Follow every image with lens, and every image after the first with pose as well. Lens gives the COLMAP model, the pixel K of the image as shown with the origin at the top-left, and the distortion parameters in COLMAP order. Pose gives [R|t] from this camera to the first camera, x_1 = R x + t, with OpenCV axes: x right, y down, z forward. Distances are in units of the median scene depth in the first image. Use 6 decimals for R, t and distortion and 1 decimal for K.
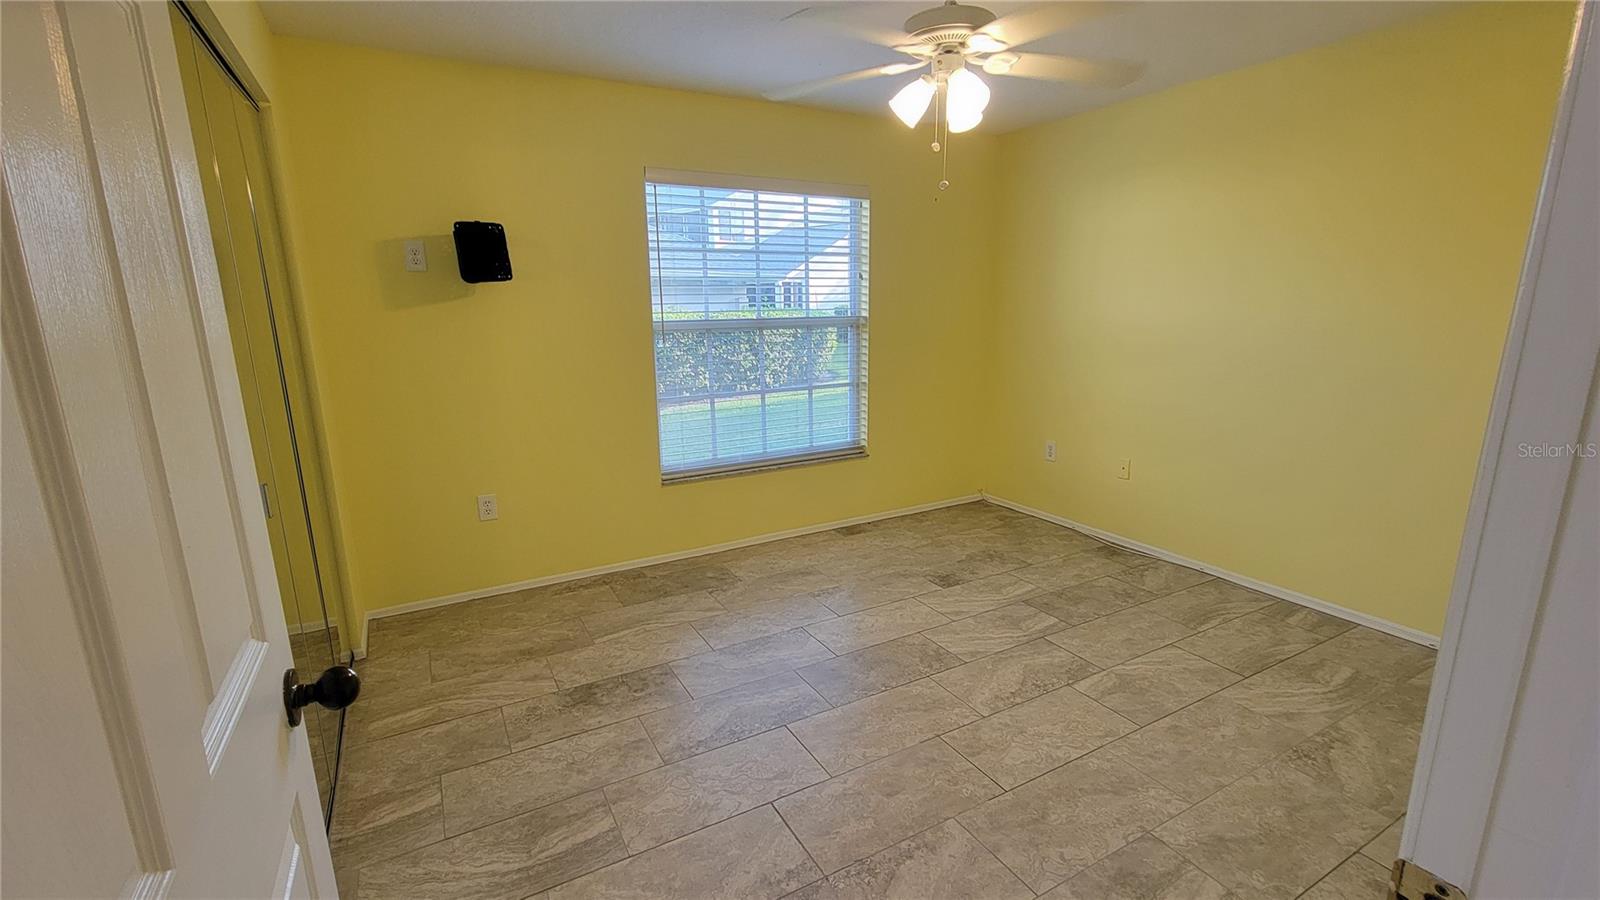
lens RADIAL K [[699.9, 0, 802.8], [0, 699.9, 459.3], [0, 0, 1]] dist [-0.001791, -0.000641]
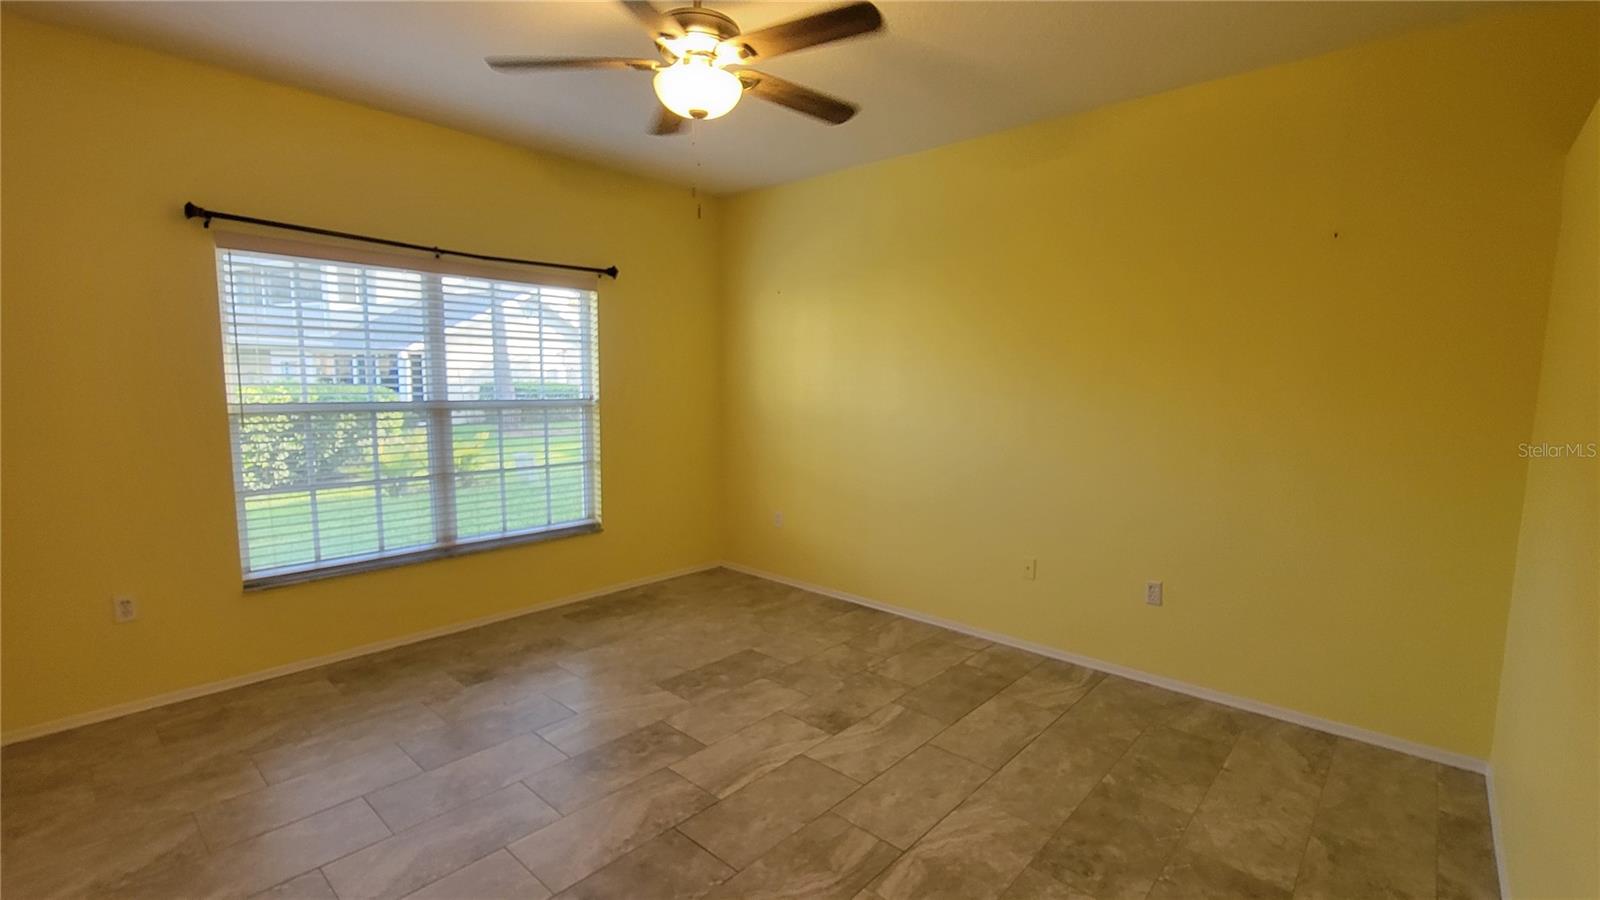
lens RADIAL K [[559.1, 0, 795.7], [0, 559.1, 439.0], [0, 0, 1]] dist [-0.000887, -0.000031]
pose [[0.982817, -0.002046, 0.184569, 0.329262], [0.025276, 0.992011, -0.123594, -0.046651], [-0.182842, 0.126136, 0.975017, 0.186952]]
